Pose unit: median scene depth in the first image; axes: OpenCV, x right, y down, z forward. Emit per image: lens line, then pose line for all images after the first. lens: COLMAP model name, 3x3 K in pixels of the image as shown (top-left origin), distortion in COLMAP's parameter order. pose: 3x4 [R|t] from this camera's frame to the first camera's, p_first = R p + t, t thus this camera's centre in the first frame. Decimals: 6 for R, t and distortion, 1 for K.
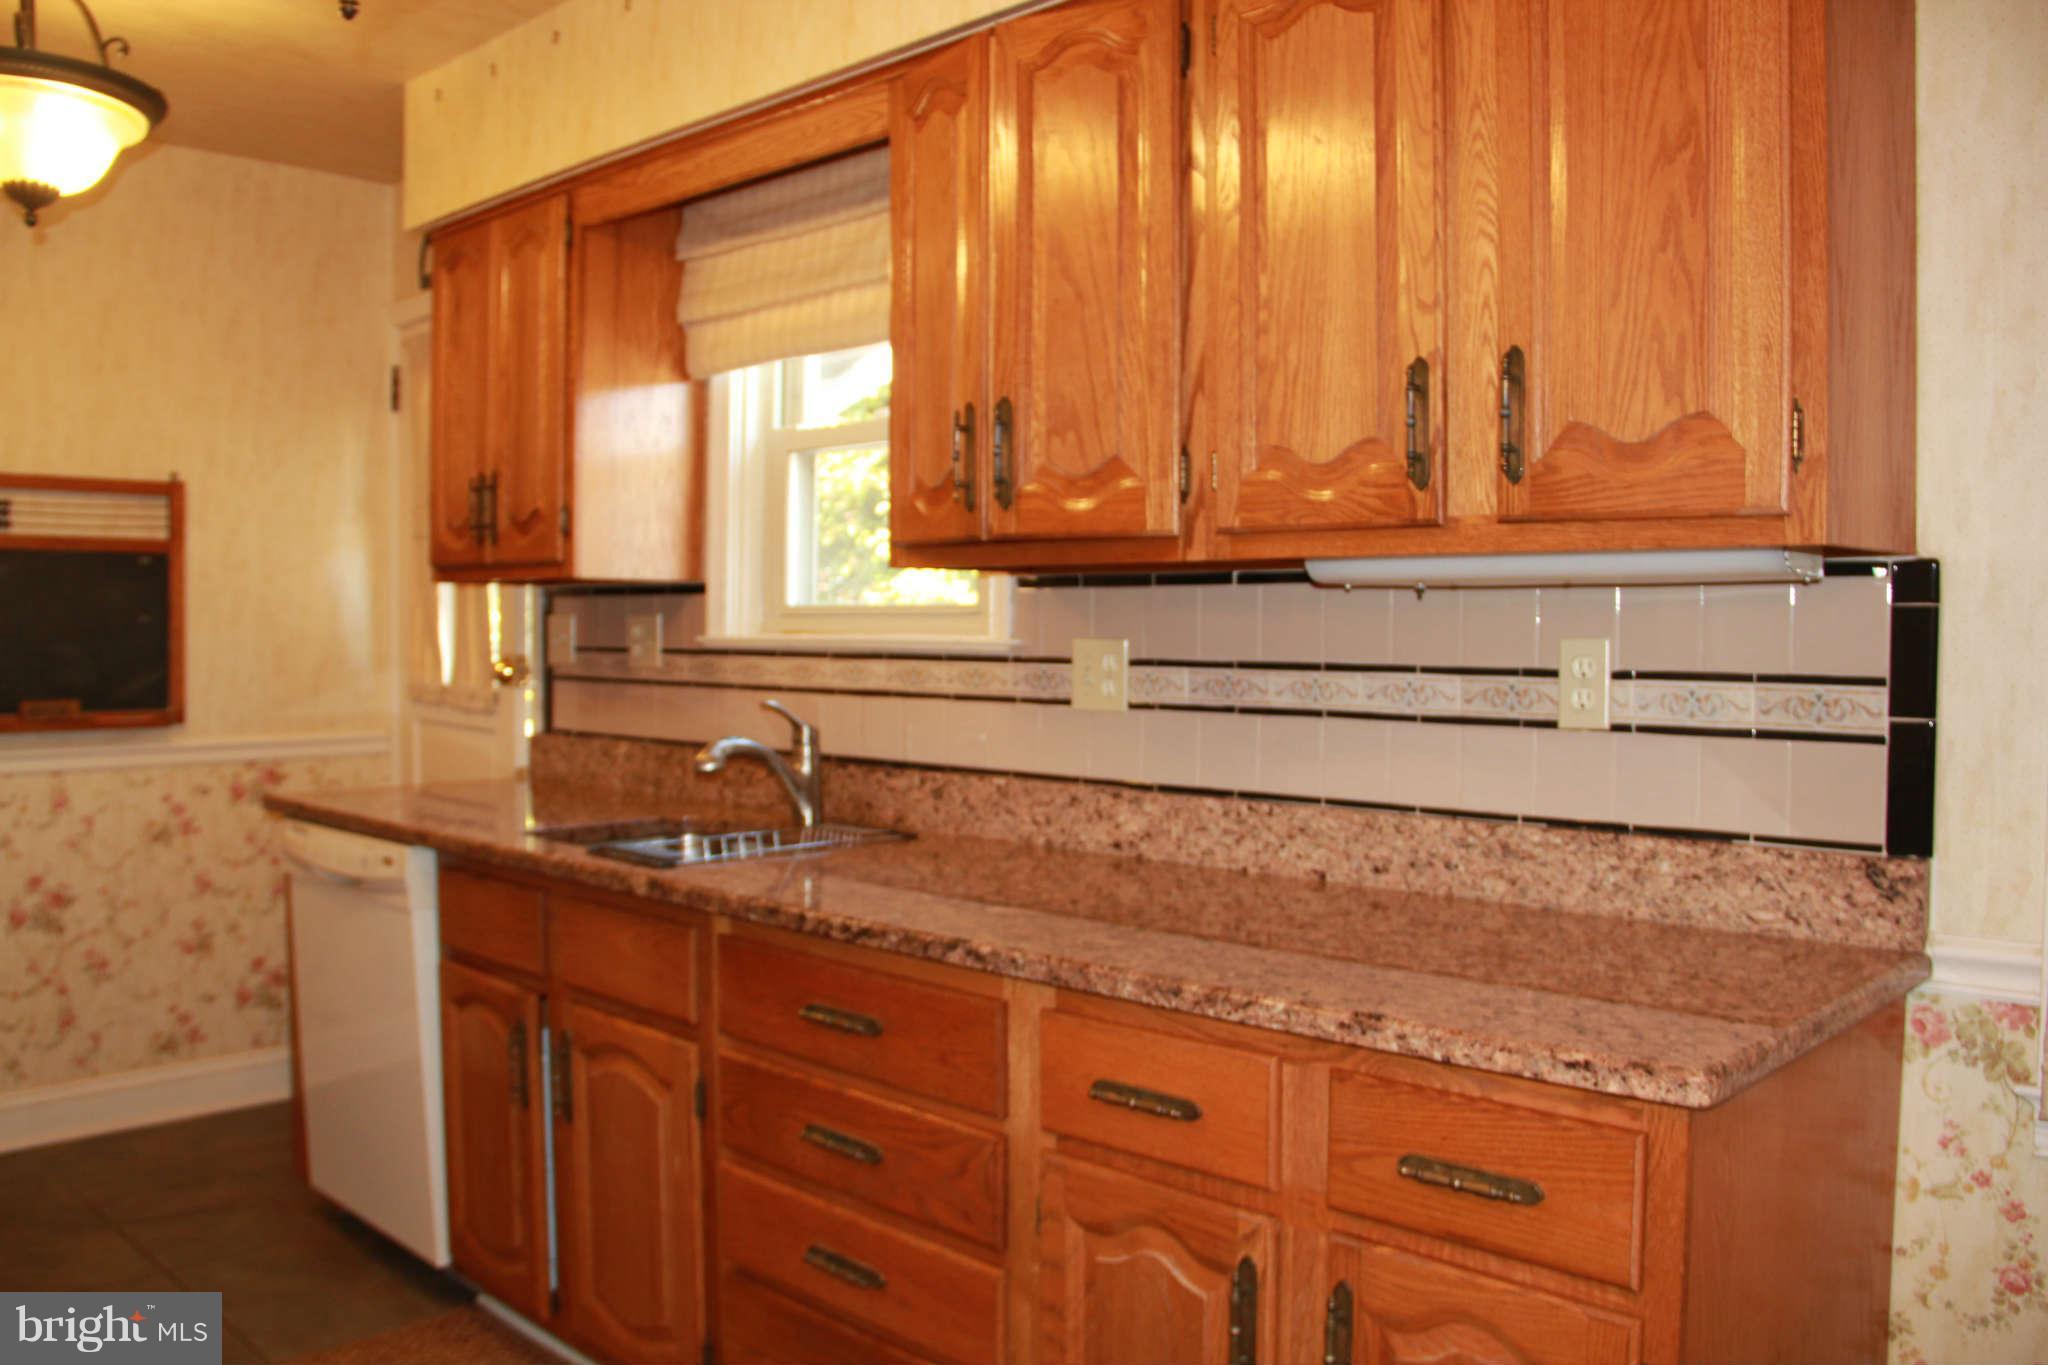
lens RADIAL K [[1718.1, 0, 1015.8], [0, 1718.1, 685.1], [0, 0, 1]] dist [-0.166354, 0.120390]
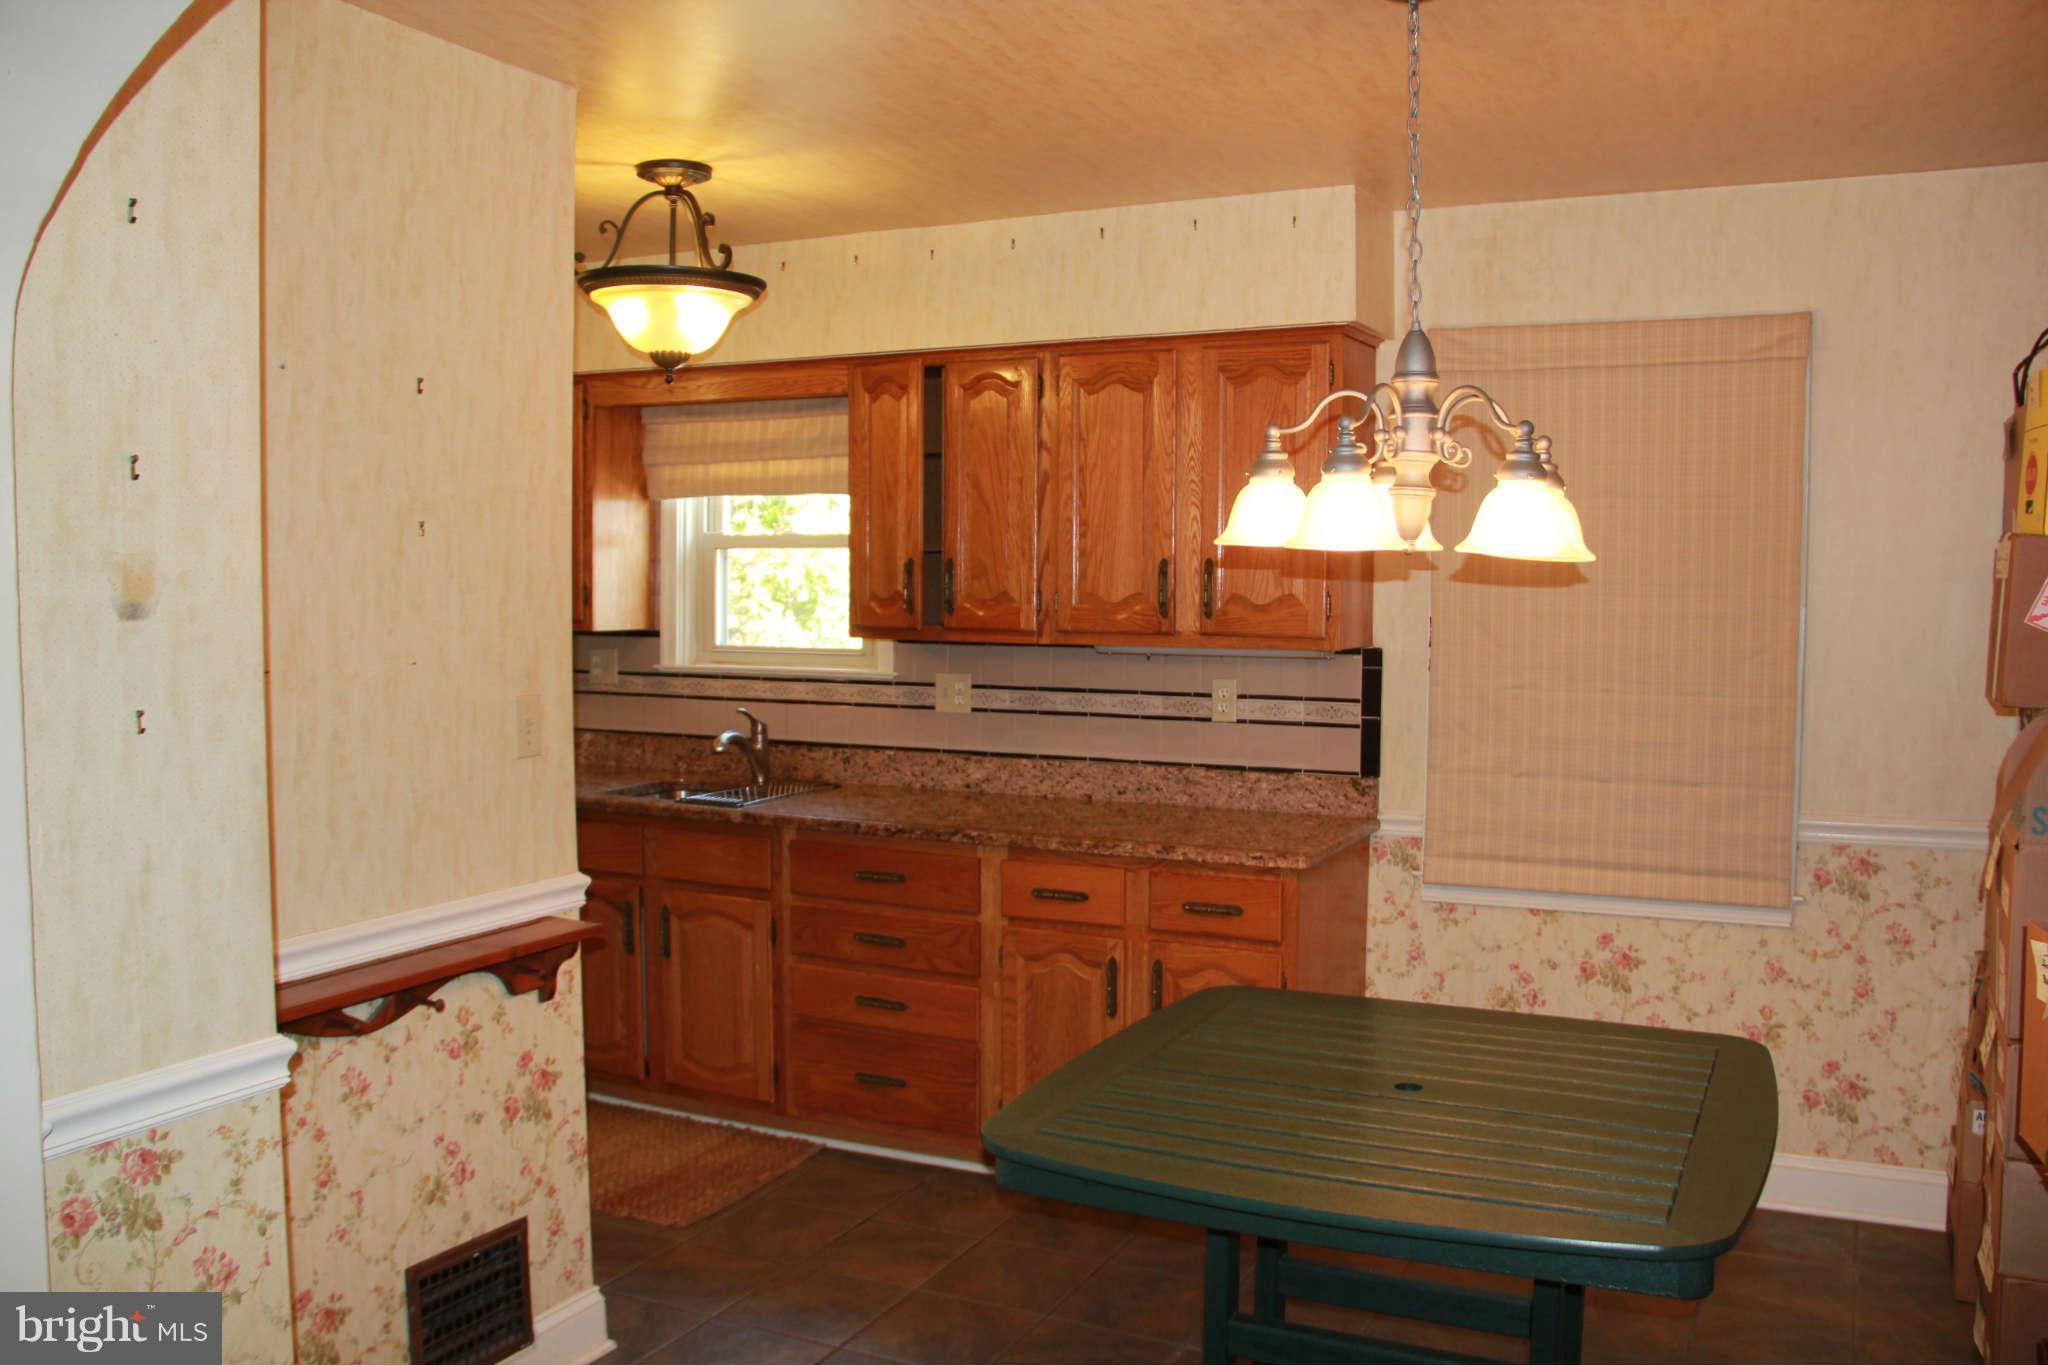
lens RADIAL K [[1718.1, 0, 1029.7], [0, 1718.1, 682.6], [0, 0, 1]] dist [-0.166354, 0.120390]
pose [[0.951373, -0.018172, 0.307504, -0.558213], [0.010085, 0.999561, 0.027866, -0.085991], [-0.307875, -0.023409, 0.951139, -0.972389]]
